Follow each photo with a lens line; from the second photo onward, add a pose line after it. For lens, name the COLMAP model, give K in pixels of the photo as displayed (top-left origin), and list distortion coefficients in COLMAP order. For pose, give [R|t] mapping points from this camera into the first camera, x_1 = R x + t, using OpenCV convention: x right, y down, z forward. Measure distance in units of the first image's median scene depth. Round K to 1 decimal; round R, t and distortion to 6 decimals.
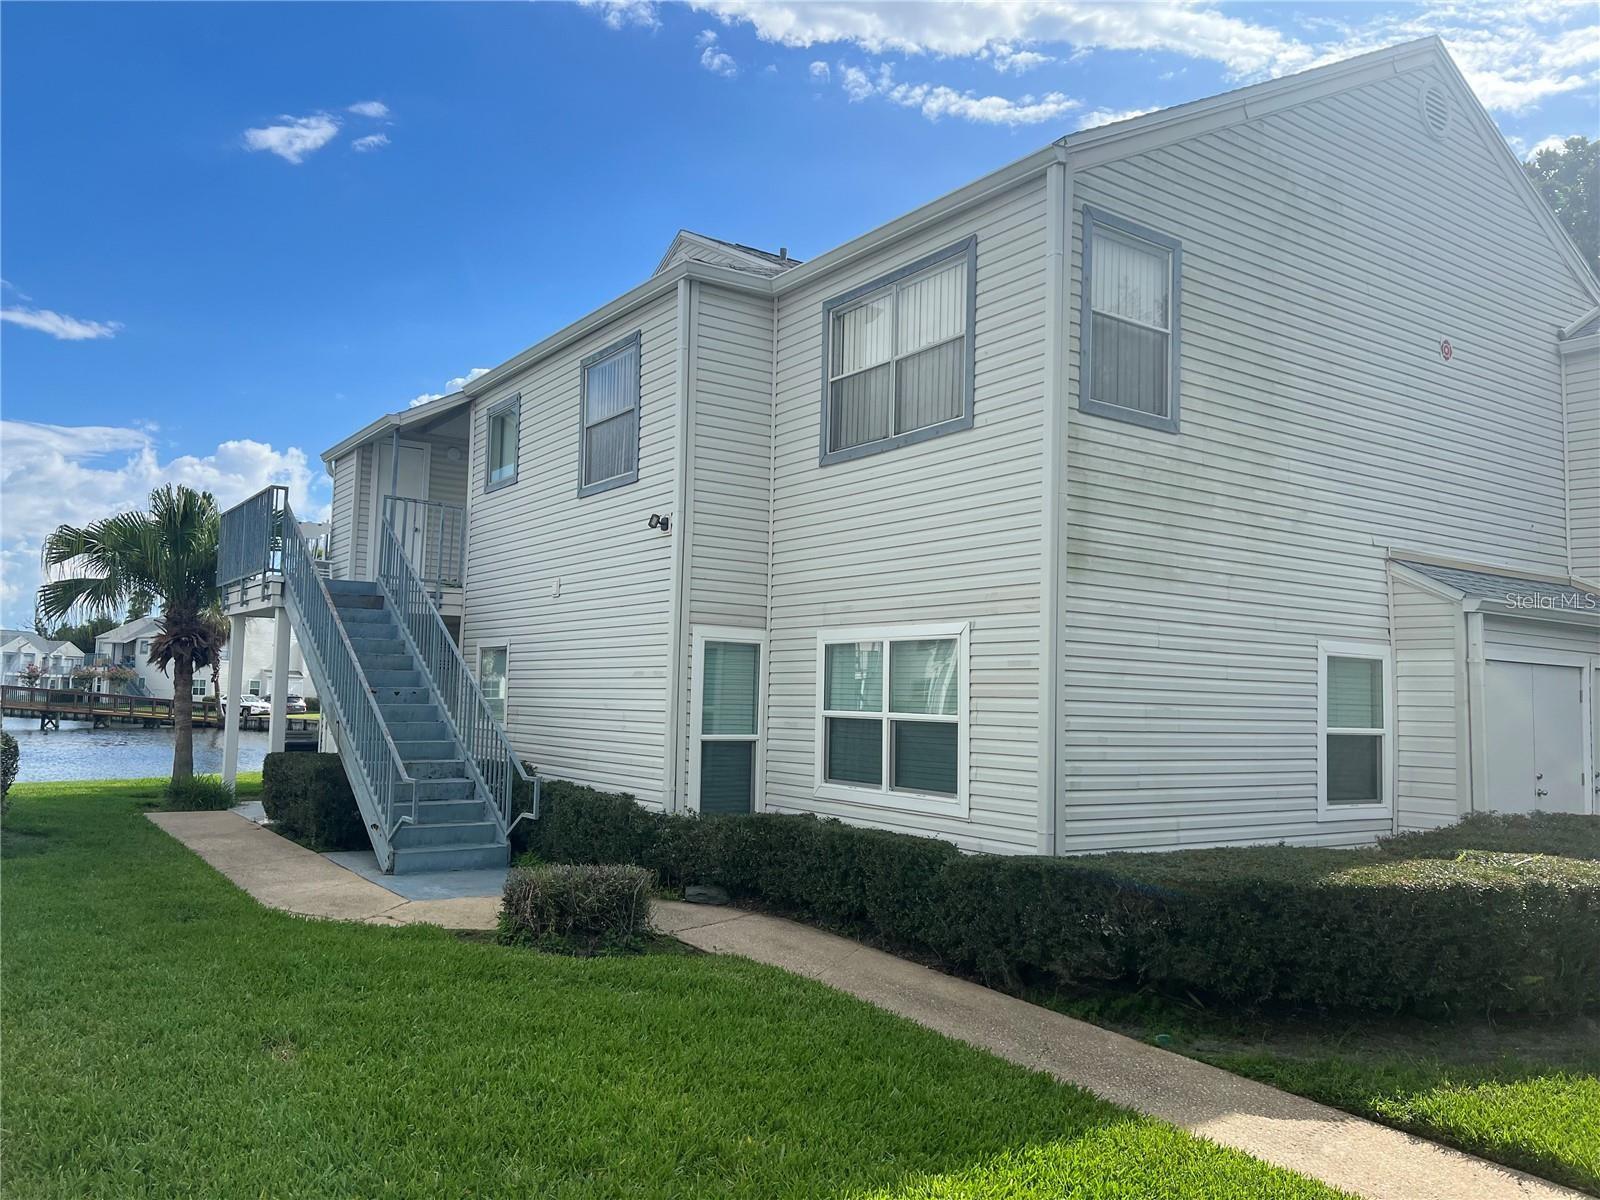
lens RADIAL K [[1203.7, 0, 800.7], [0, 1203.7, 603.9], [0, 0, 1]] dist [0.064871, -0.075608]
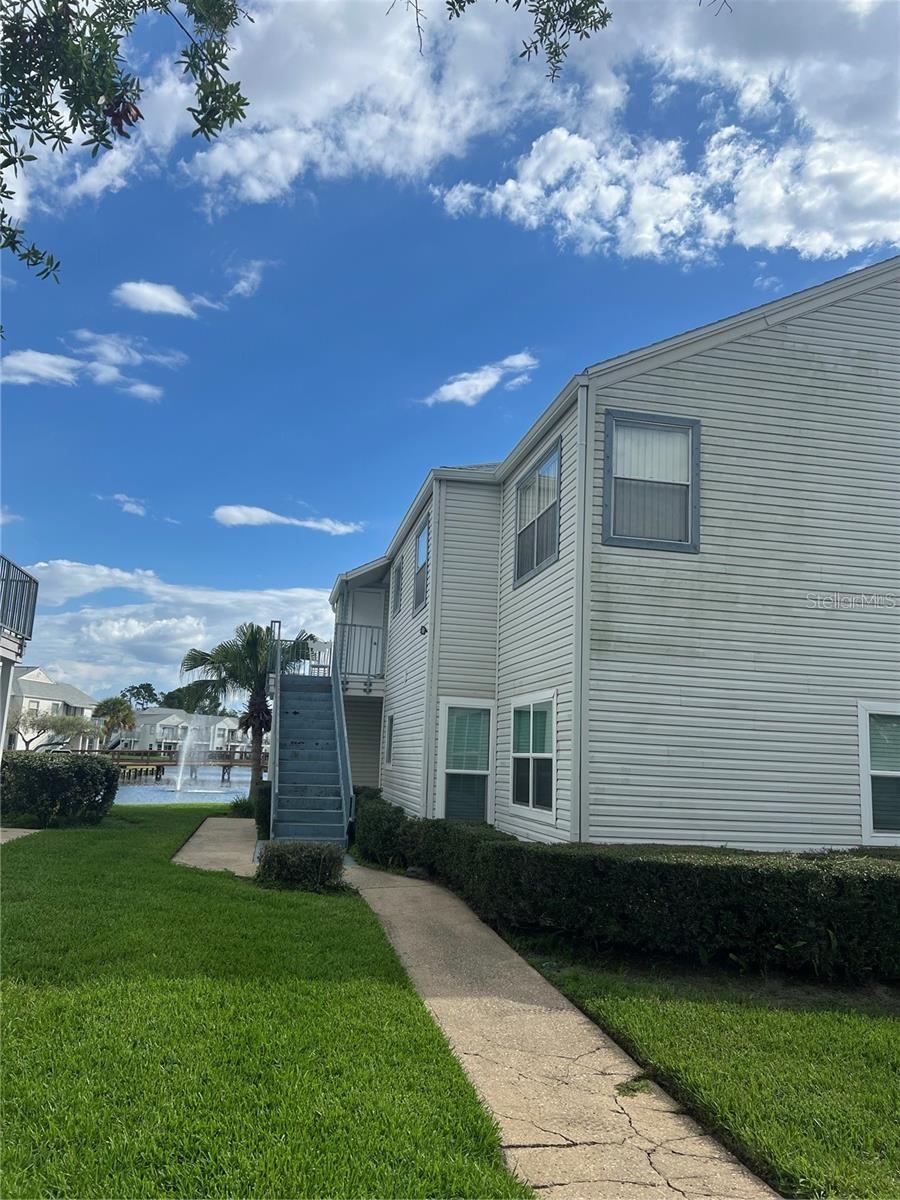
lens RADIAL K [[902.8, 0, 444.9], [0, 902.8, 594.1], [0, 0, 1]] dist [0.064871, -0.075608]
pose [[0.912699, -0.060945, -0.404063, 0.421932], [0.014157, 0.992938, -0.117788, 0.024878], [0.408388, 0.101784, 0.907116, -0.067697]]
